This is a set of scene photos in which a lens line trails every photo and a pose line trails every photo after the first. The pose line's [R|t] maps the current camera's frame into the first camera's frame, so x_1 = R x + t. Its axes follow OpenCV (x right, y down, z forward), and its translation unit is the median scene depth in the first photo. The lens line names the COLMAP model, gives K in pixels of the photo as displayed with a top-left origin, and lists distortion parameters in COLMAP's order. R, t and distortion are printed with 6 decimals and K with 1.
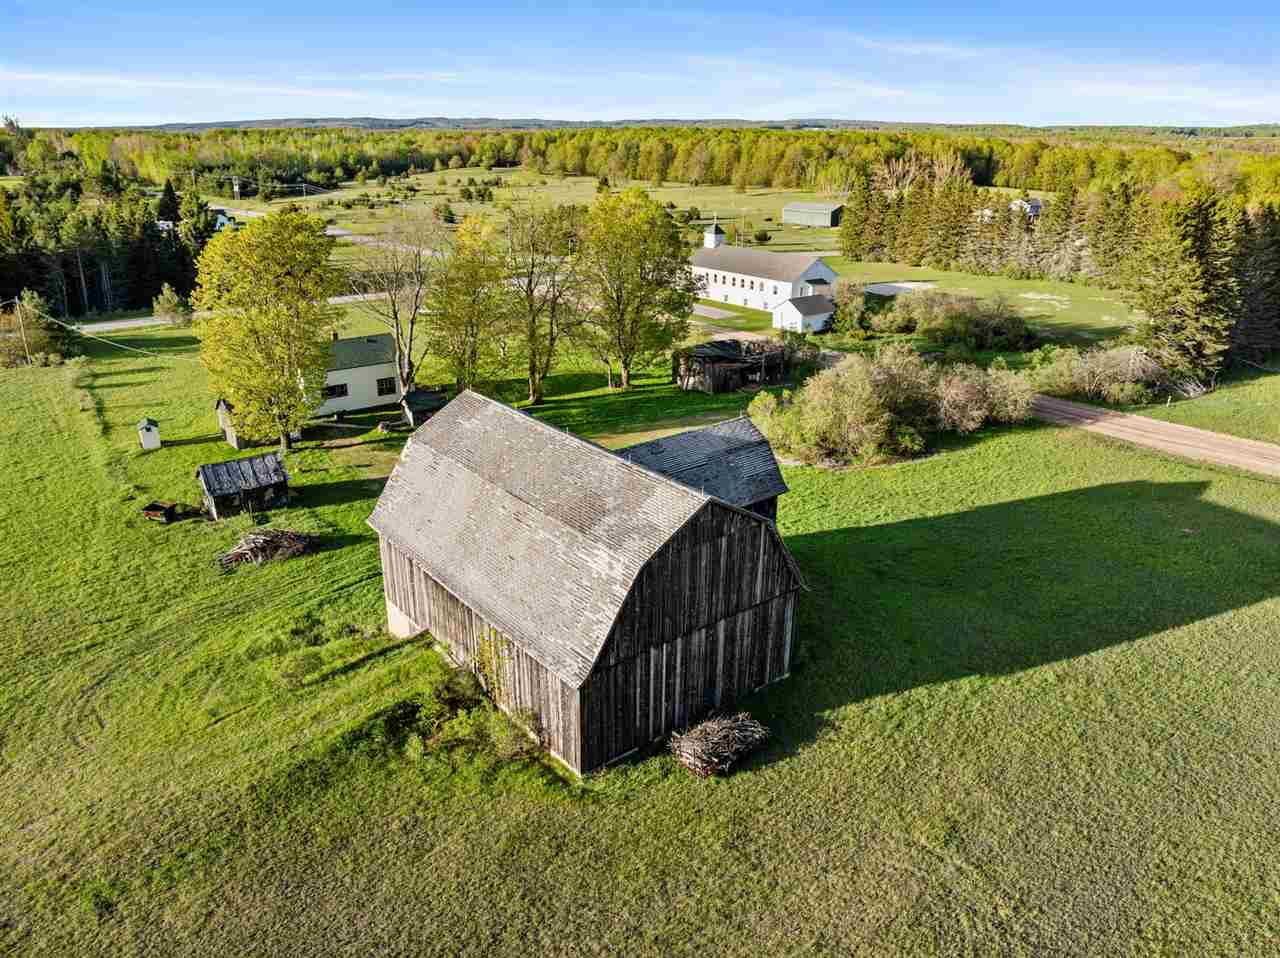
lens RADIAL K [[909.1, 0, 640.0], [0, 909.1, 479.0], [0, 0, 1]] dist [-0.025792, -0.001902]
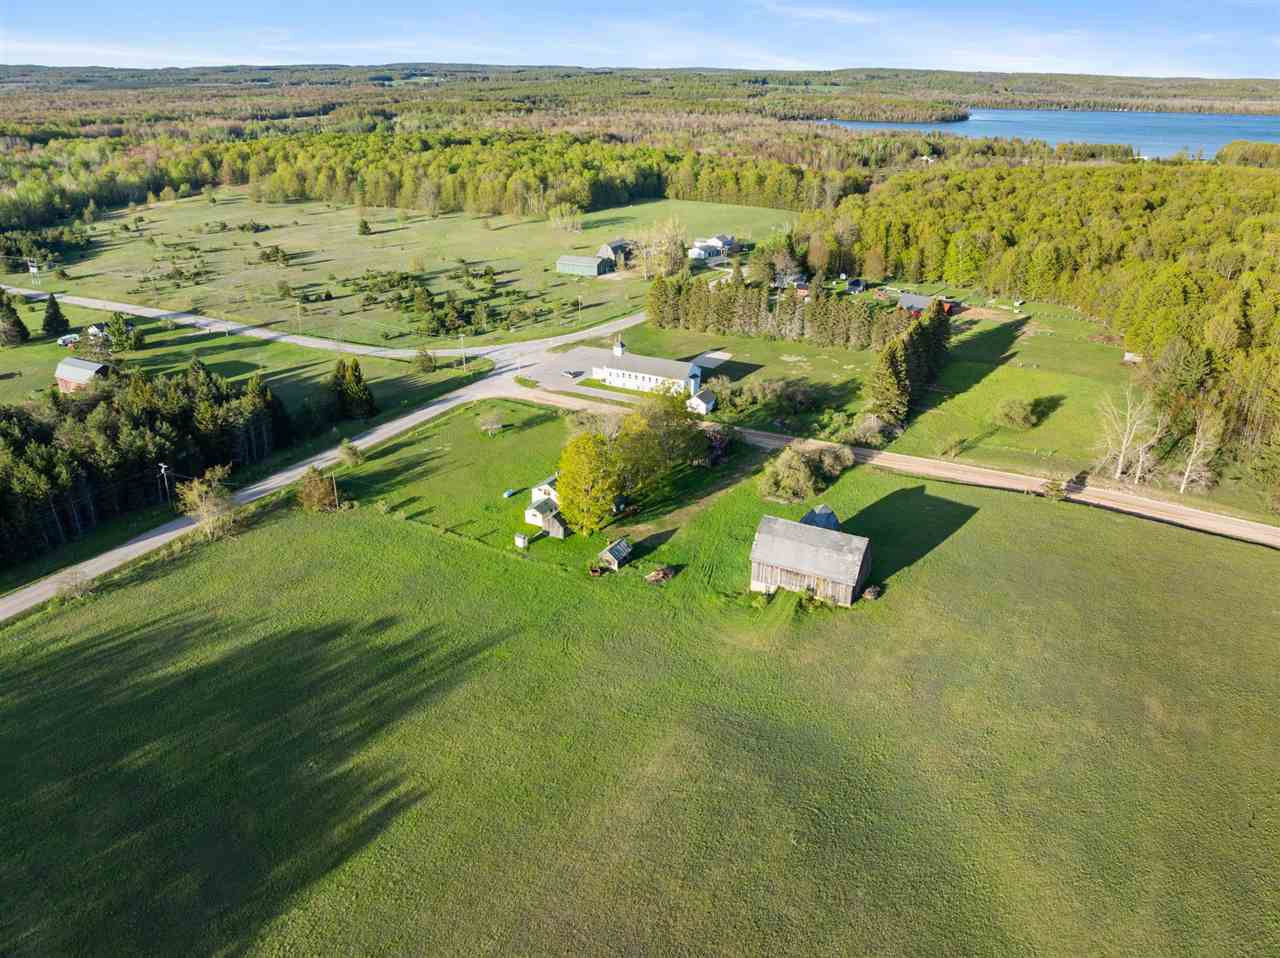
lens RADIAL K [[909.1, 0, 640.0], [0, 909.1, 479.0], [0, 0, 1]] dist [-0.025792, -0.001902]
pose [[0.920832, -0.162452, 0.354511, -0.859090], [0.142746, 0.986419, 0.081242, -0.272974], [-0.362895, -0.024206, 0.931516, -0.945648]]
